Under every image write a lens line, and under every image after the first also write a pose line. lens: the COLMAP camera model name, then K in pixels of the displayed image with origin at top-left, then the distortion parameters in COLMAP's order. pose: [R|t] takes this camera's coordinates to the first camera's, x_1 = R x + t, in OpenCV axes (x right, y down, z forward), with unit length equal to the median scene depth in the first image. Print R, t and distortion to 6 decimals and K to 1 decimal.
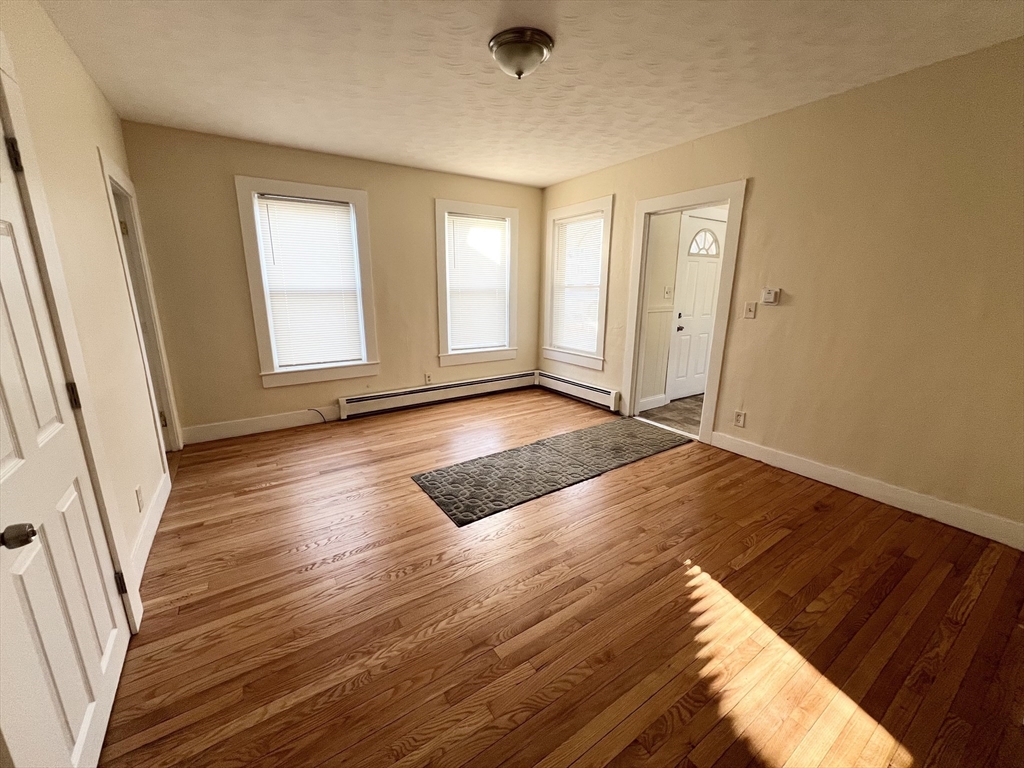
lens RADIAL K [[412.4, 0, 512.5], [0, 412.4, 381.3], [0, 0, 1]] dist [0.003082, -0.000392]
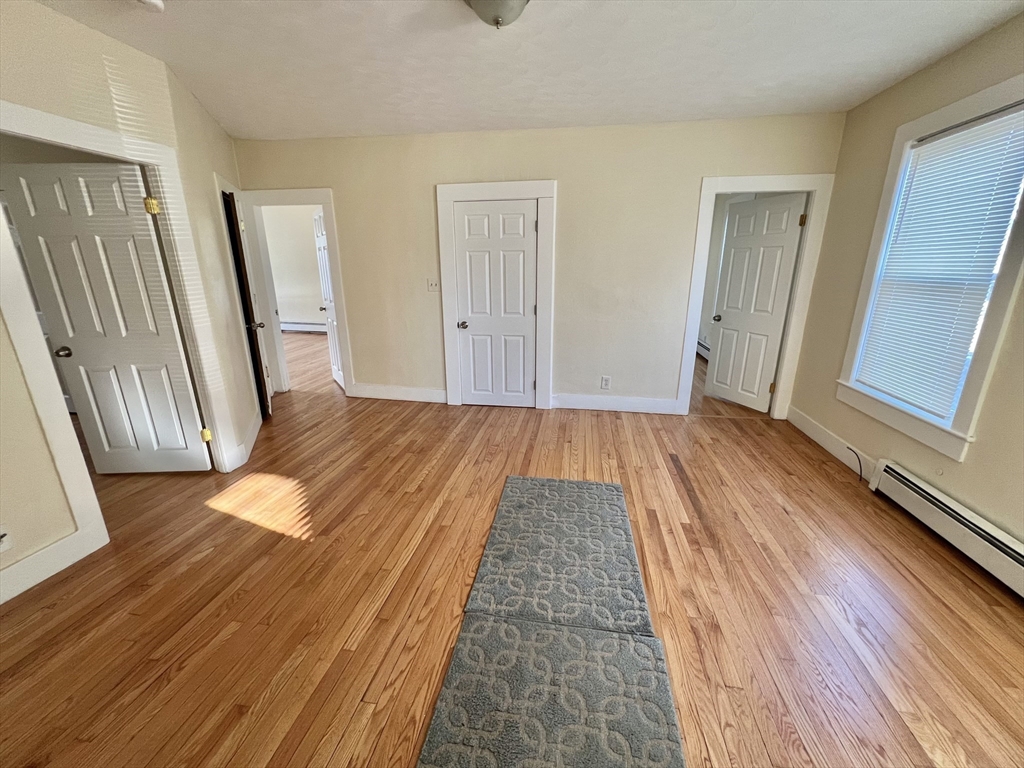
lens RADIAL K [[412.4, 0, 513.7], [0, 412.4, 385.8], [0, 0, 1]] dist [0.003082, -0.000392]
pose [[-0.686548, 0.206502, -0.697144, 0.485949], [-0.164090, 0.890078, 0.425248, -0.299131], [0.708327, 0.406347, -0.577196, 1.212249]]
